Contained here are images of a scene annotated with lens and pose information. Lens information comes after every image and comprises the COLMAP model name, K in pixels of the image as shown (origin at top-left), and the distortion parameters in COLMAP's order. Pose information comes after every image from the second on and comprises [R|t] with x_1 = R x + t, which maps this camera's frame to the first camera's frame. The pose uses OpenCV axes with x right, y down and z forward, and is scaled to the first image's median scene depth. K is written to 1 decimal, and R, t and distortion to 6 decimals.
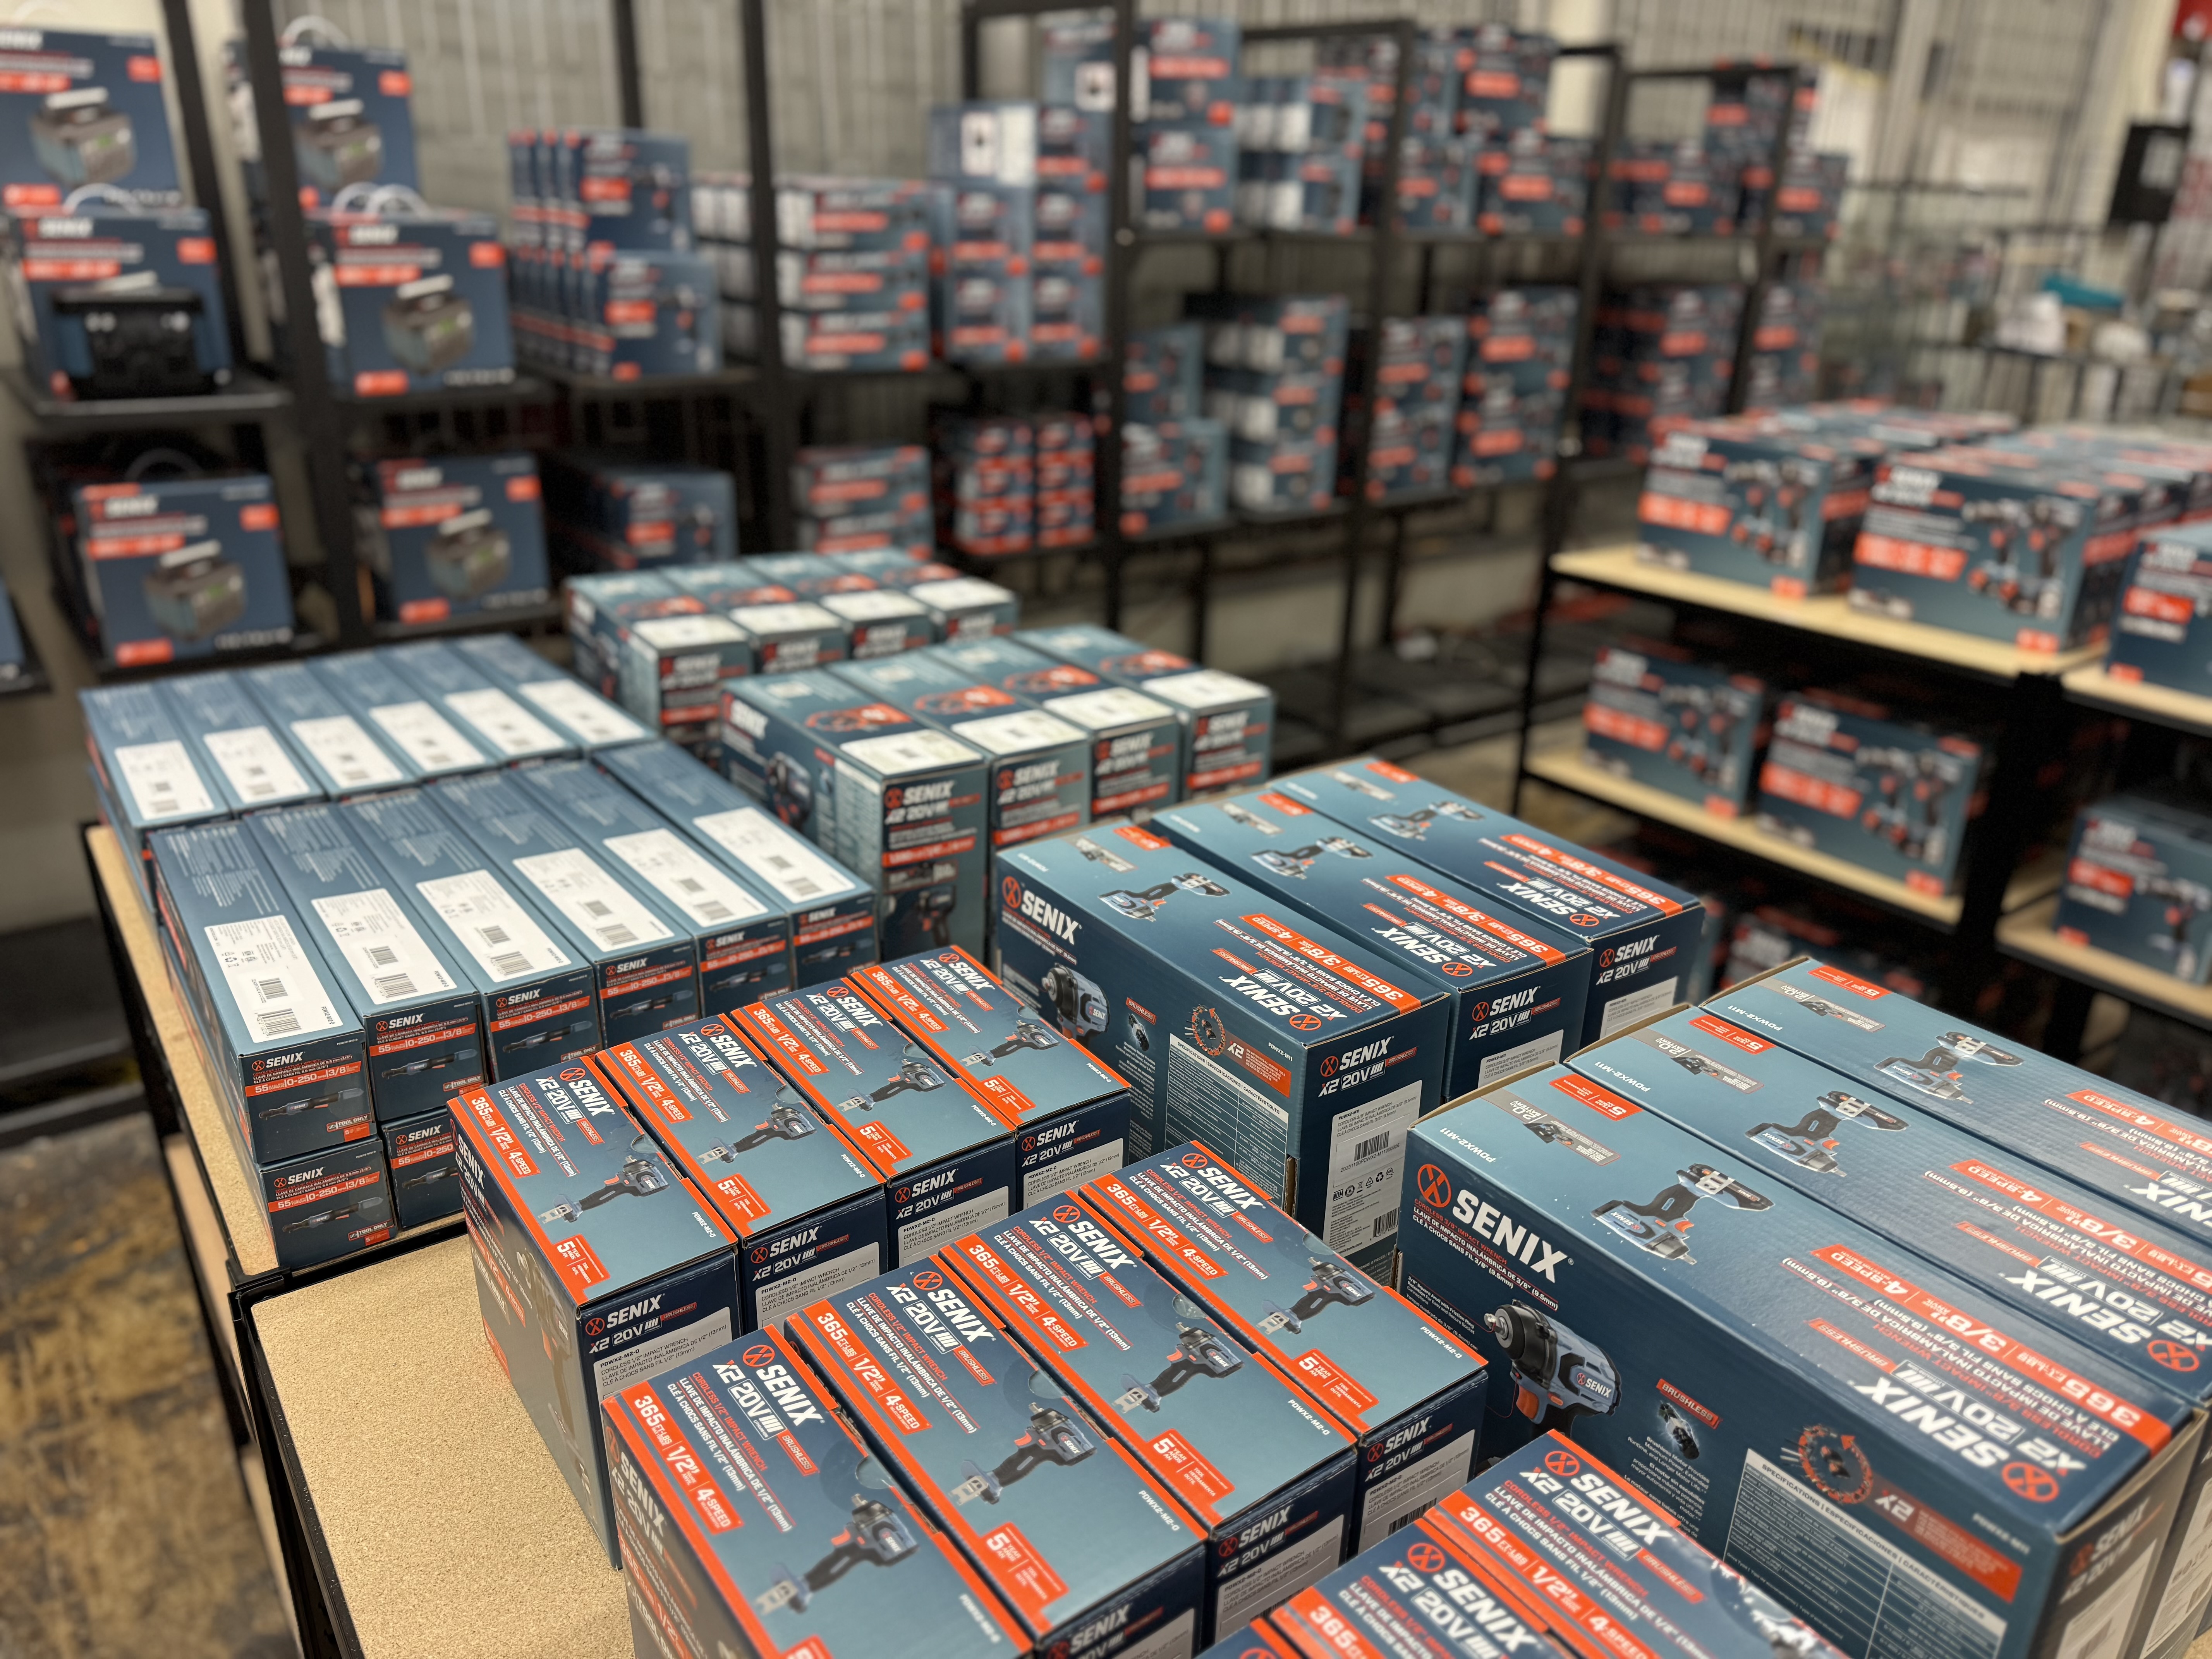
lens RADIAL K [[1588.8, 0, 1106.0], [0, 1588.8, 829.5], [0, 0, 1]] dist [0.001515, -0.007271]
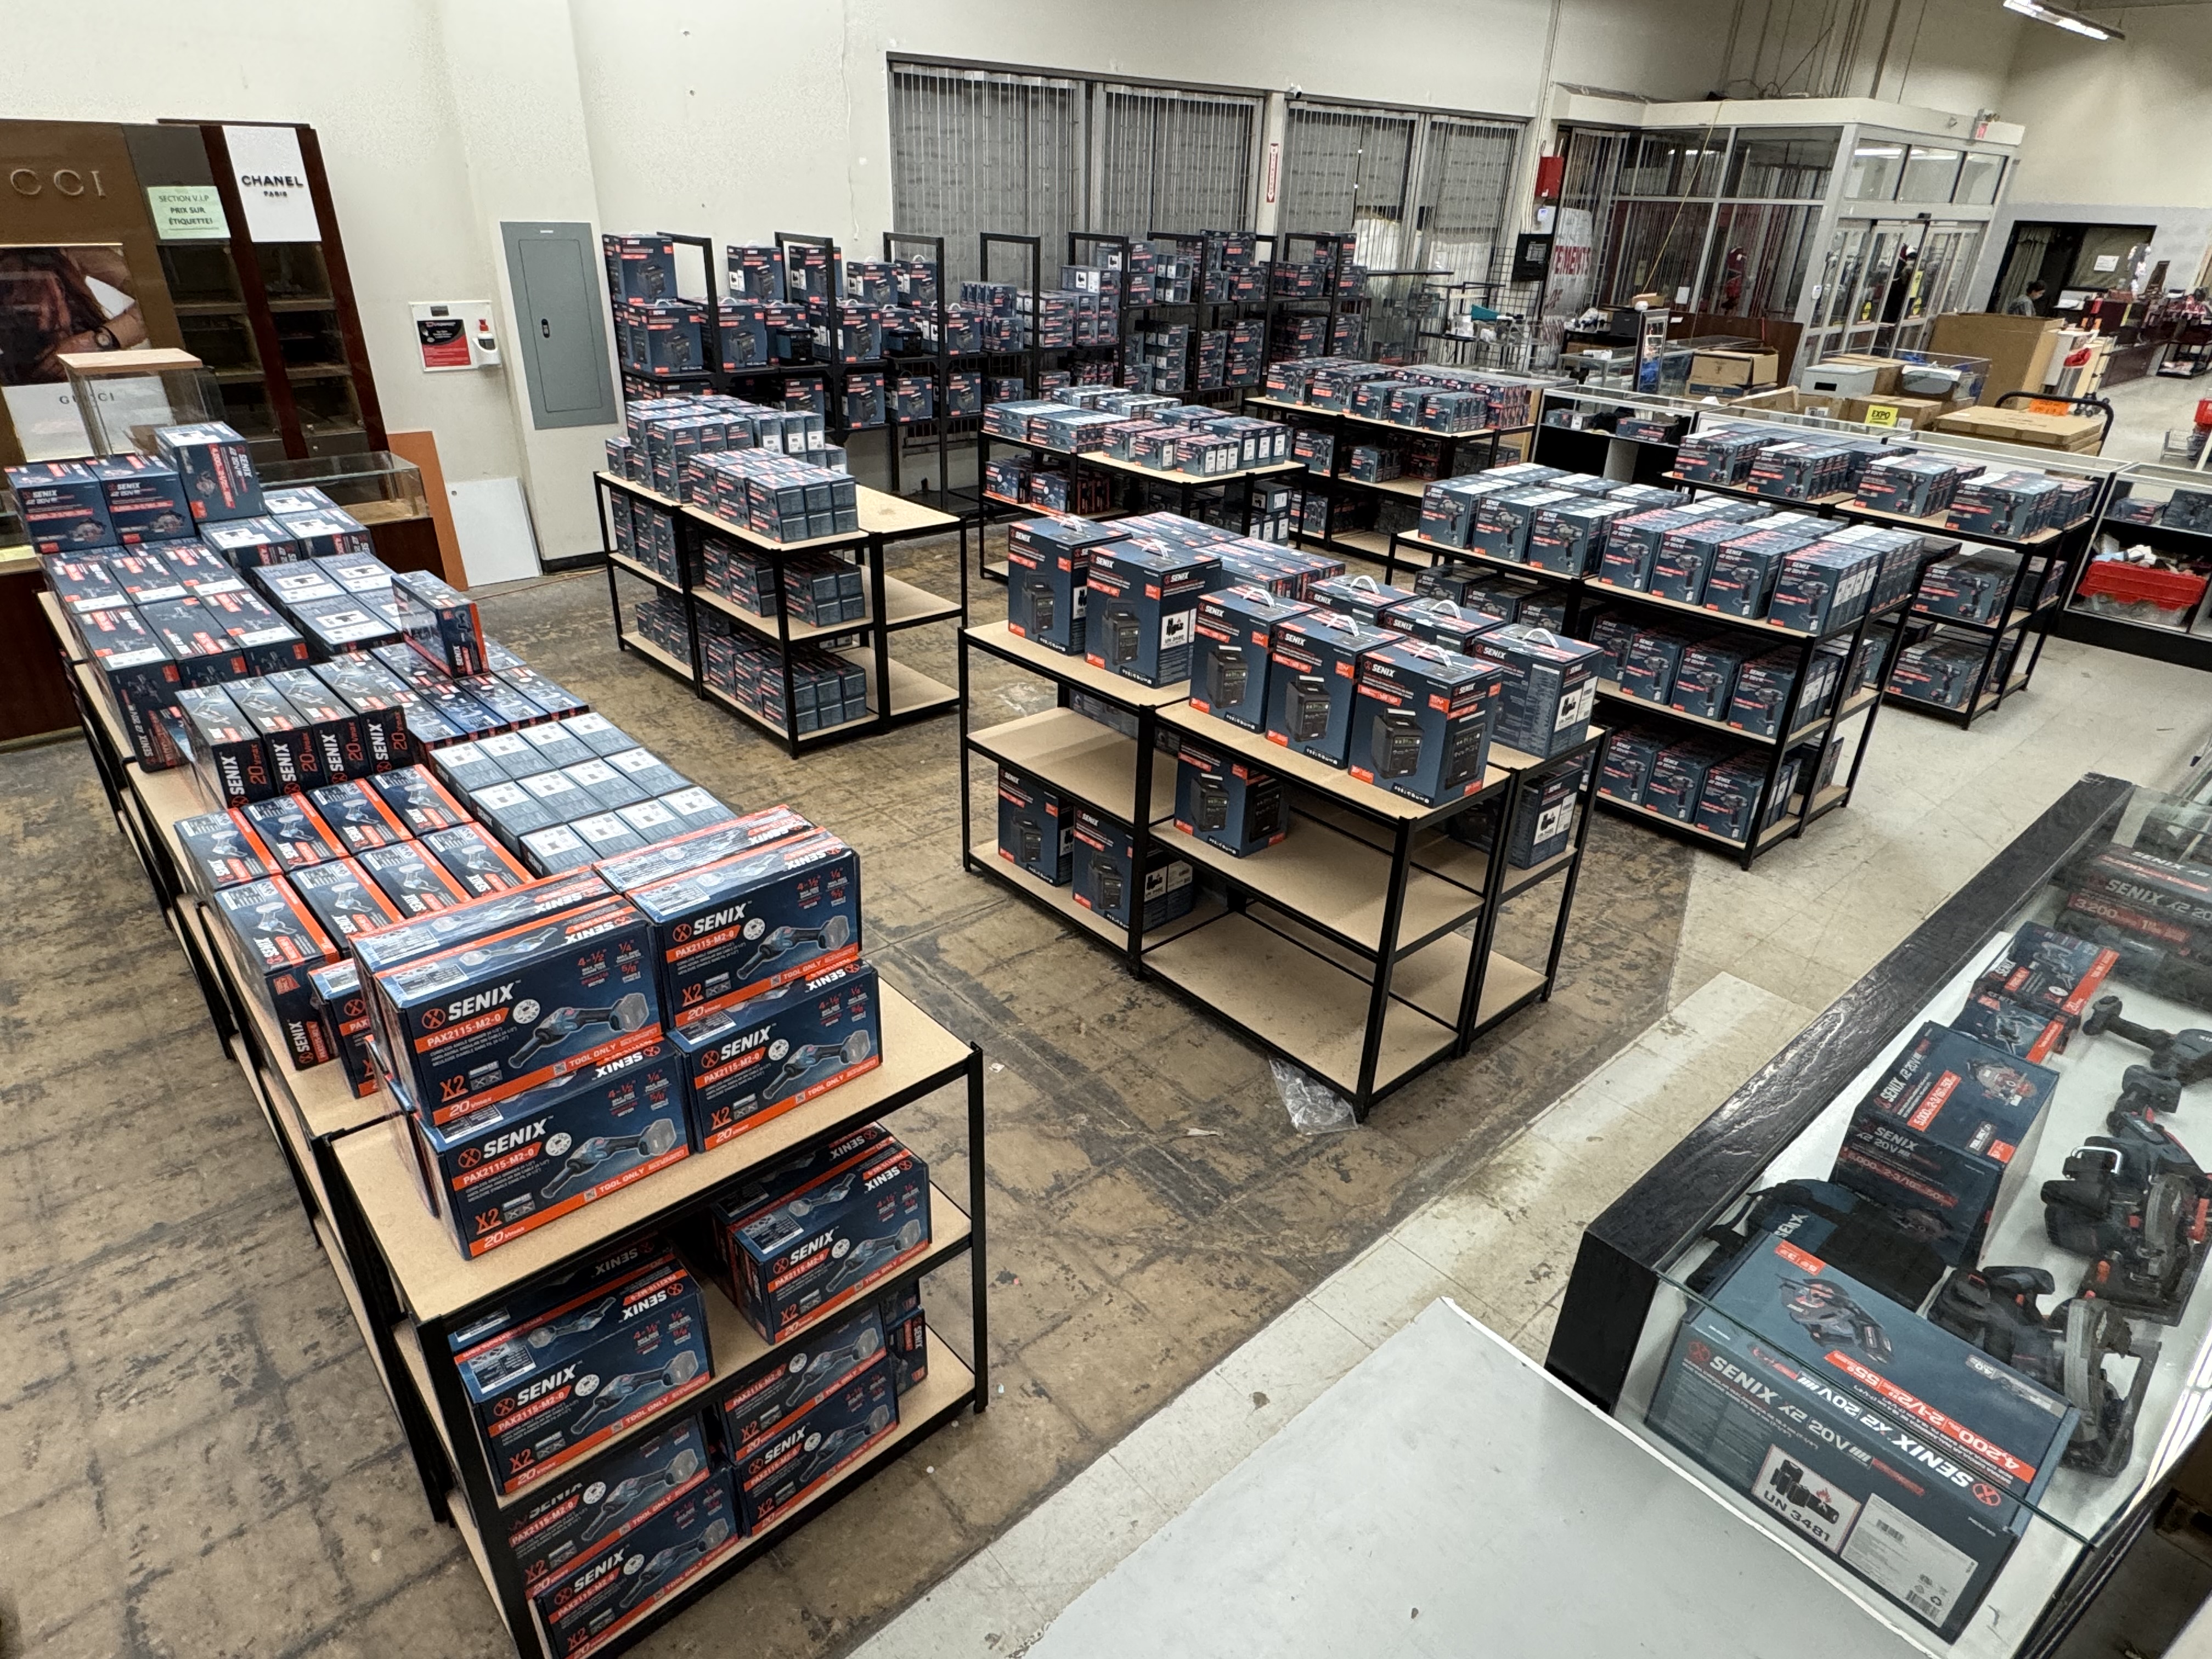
lens RADIAL K [[1256.0, 0, 1106.0], [0, 1256.0, 829.5], [0, 0, 1]] dist [-0.011121, -0.013964]
pose [[0.996326, -0.034498, 0.078383, -0.260142], [0.027238, 0.995398, 0.091870, 0.465857], [-0.081192, -0.089397, 0.992681, -1.665889]]
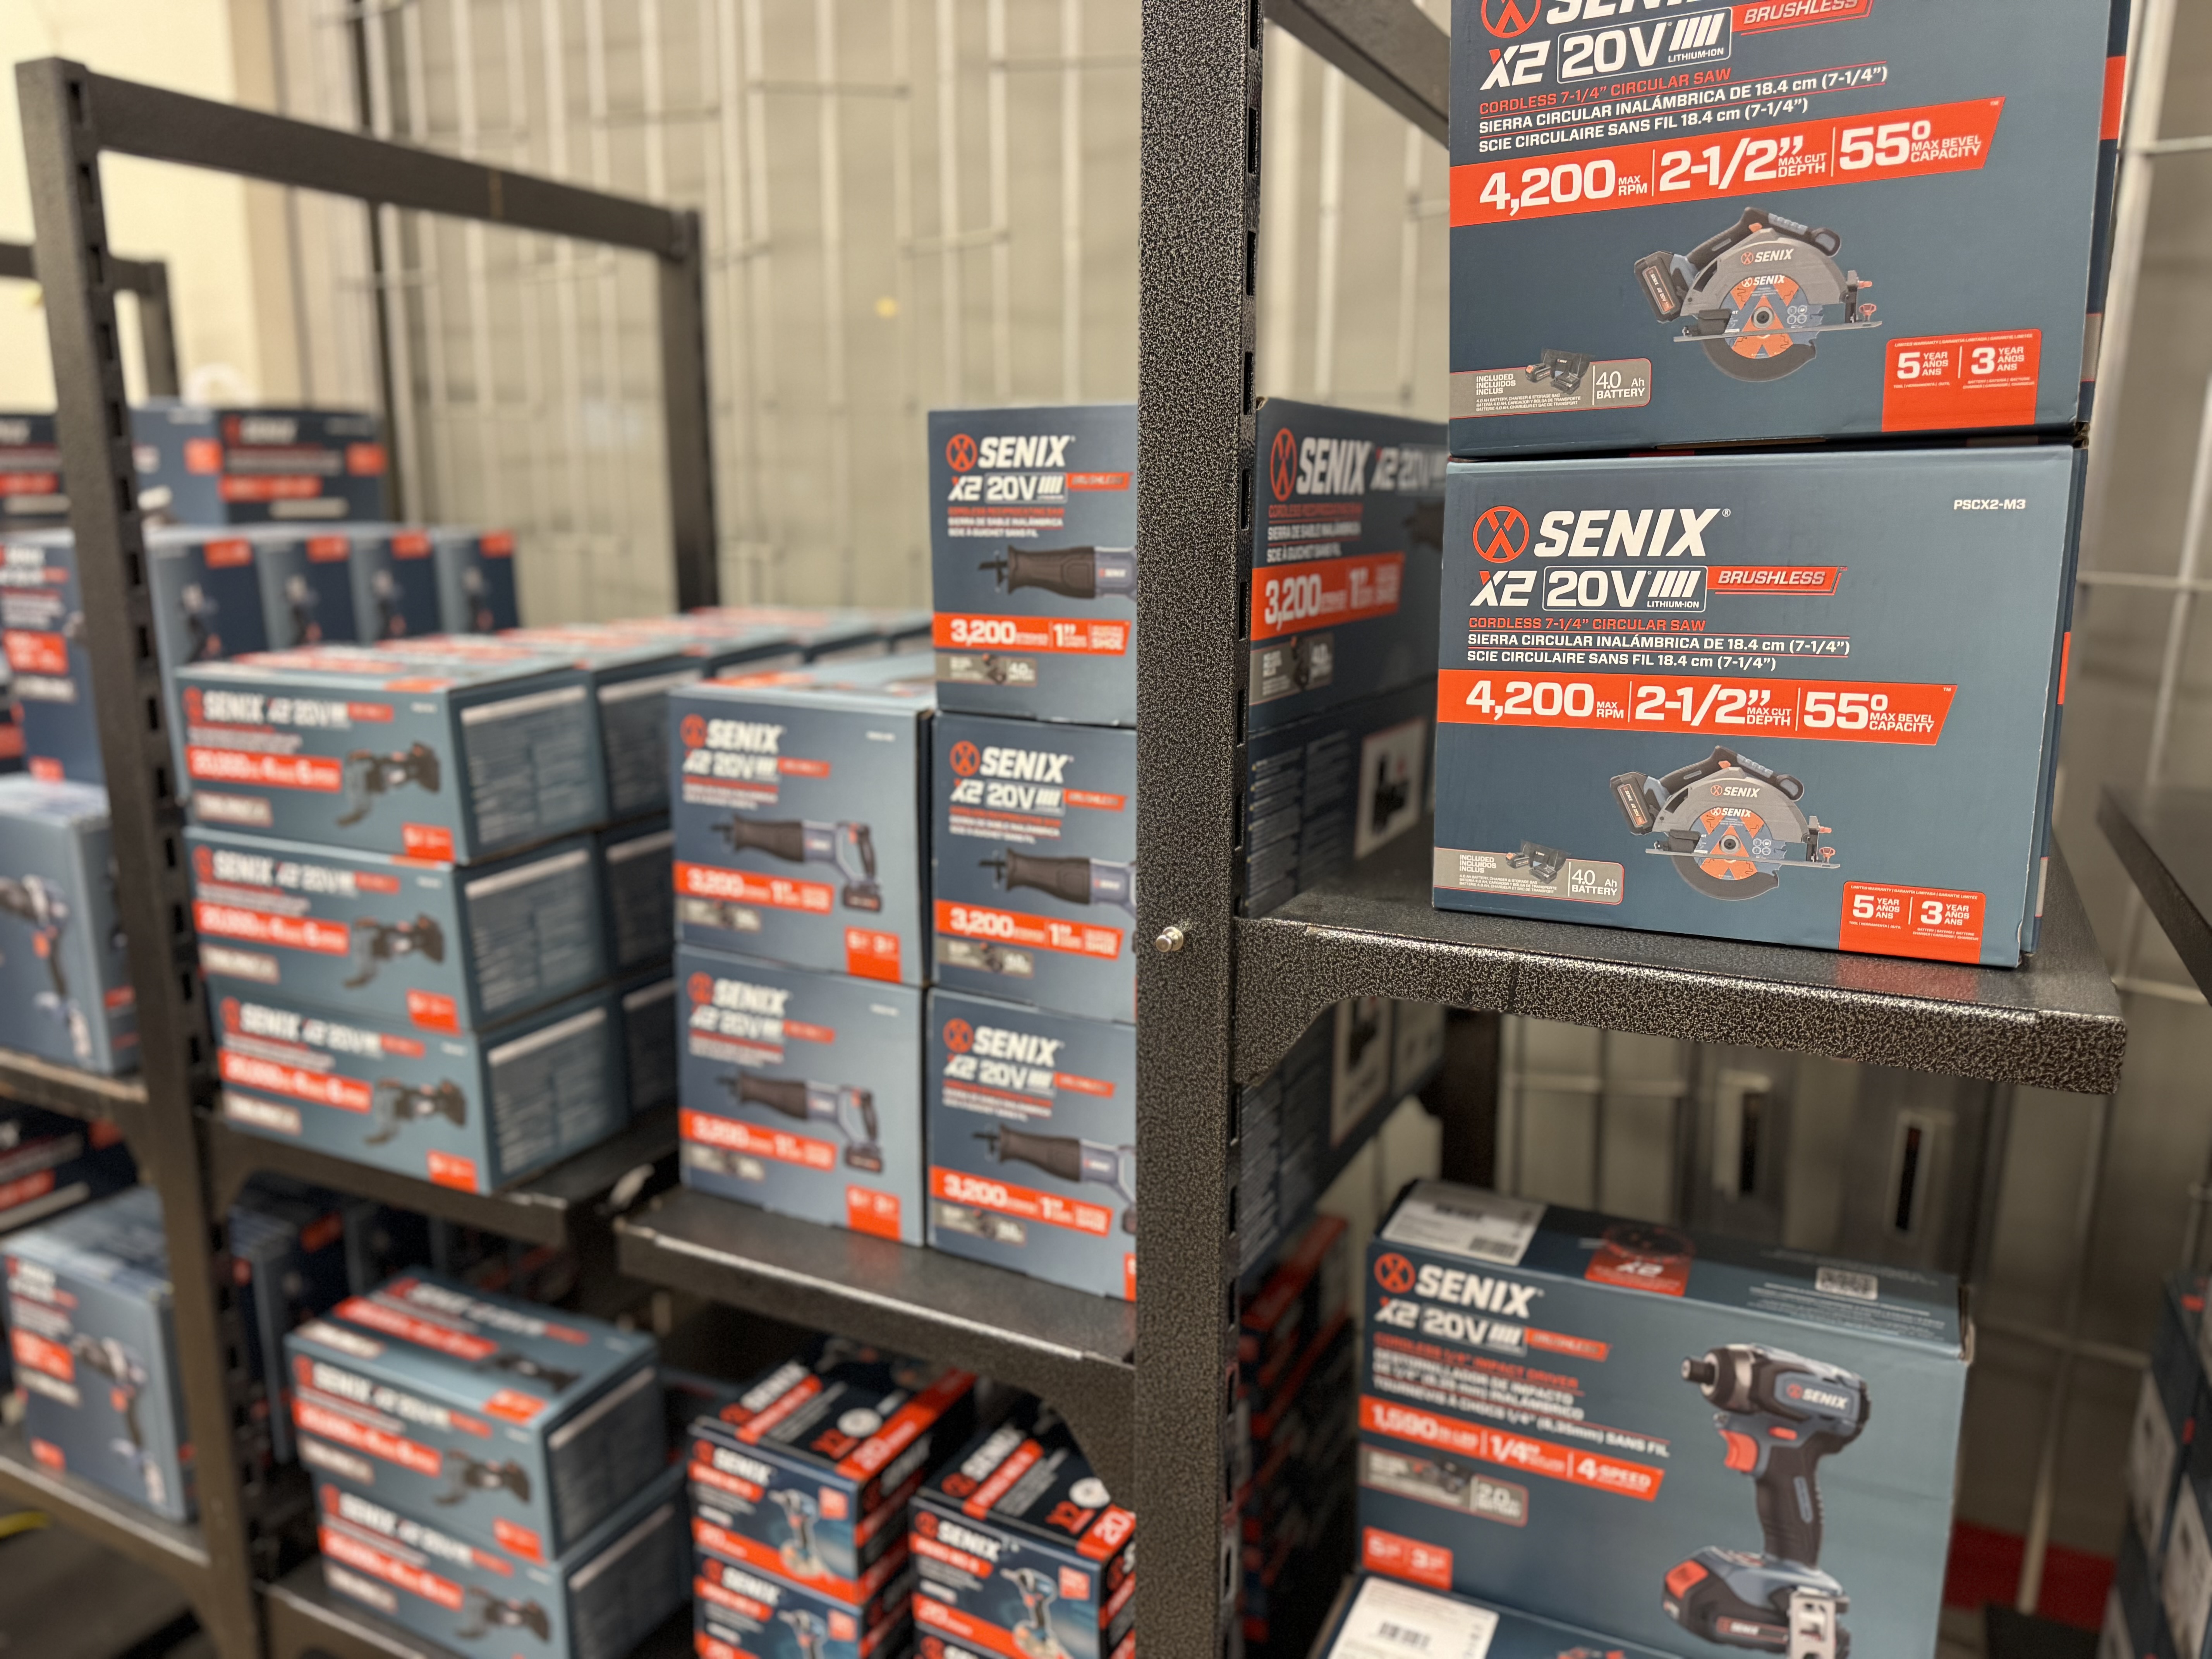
lens RADIAL K [[1588.8, 0, 1106.0], [0, 1588.8, 829.5], [0, 0, 1]] dist [0.001515, -0.007271]
pose [[0.457316, 0.167667, -0.873356, 0.184977], [-0.330097, 0.943910, 0.008363, -0.357209], [0.825771, 0.284467, 0.487011, 0.812967]]
